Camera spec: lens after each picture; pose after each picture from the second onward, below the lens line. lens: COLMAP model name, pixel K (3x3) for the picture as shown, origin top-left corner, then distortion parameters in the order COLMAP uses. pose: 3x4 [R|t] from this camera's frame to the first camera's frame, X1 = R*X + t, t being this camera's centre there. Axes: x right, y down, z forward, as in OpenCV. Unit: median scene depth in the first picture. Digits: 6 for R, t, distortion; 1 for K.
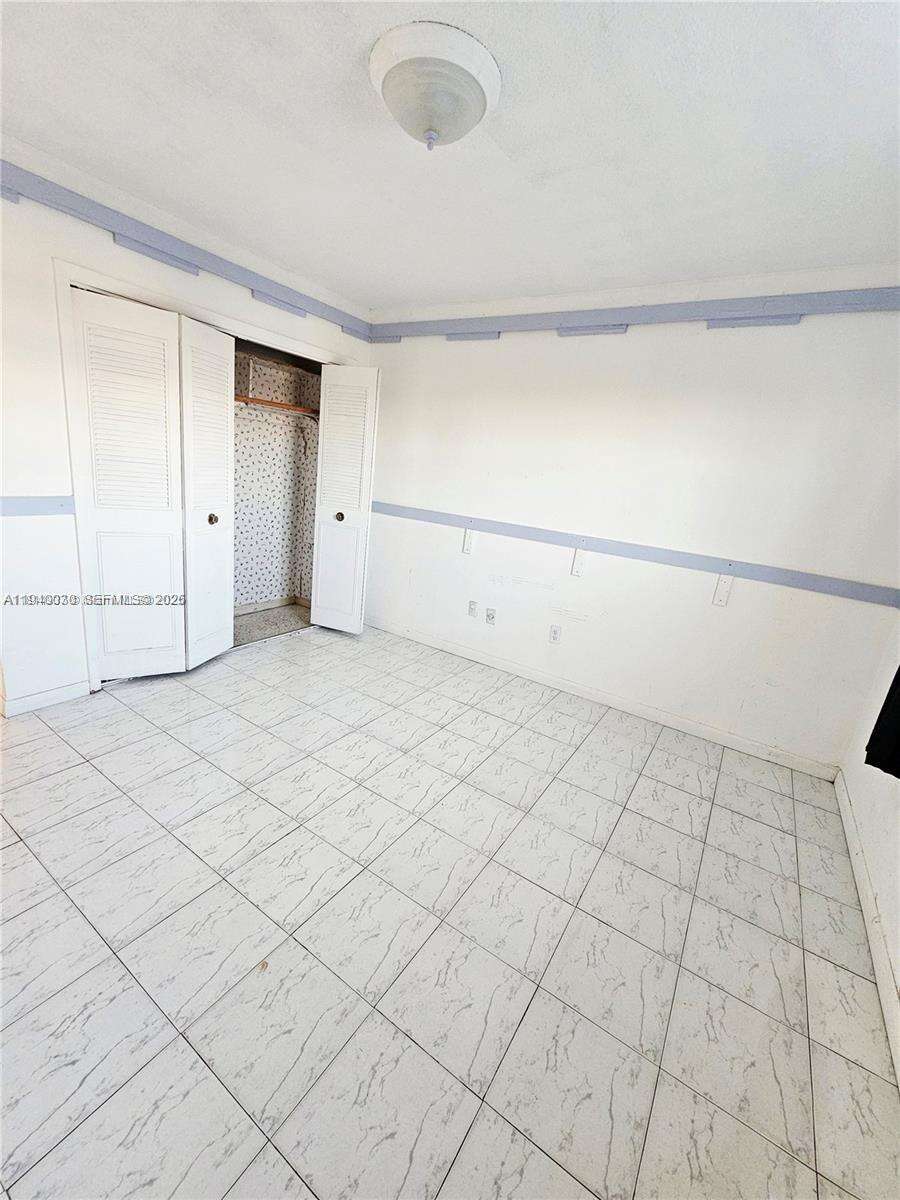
lens RADIAL K [[494.3, 0, 445.8], [0, 494.3, 598.6], [0, 0, 1]] dist [-0.001306, 0.000490]
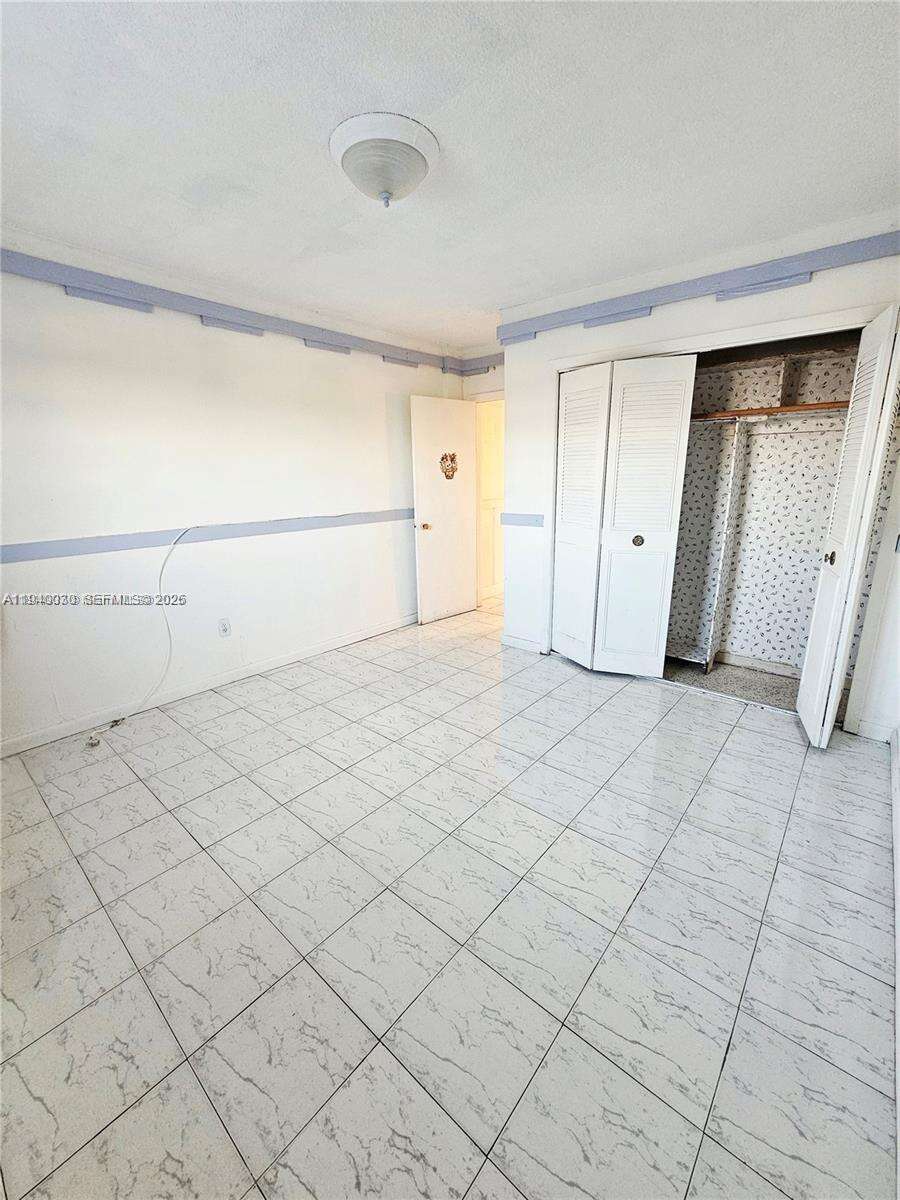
lens RADIAL K [[494.3, 0, 447.4], [0, 494.3, 599.6], [0, 0, 1]] dist [-0.001306, 0.000490]
pose [[-0.133936, 0.145506, -0.980250, 0.630328], [-0.256348, 0.950407, 0.176102, -0.125531], [0.957260, 0.274872, -0.089993, 0.755046]]
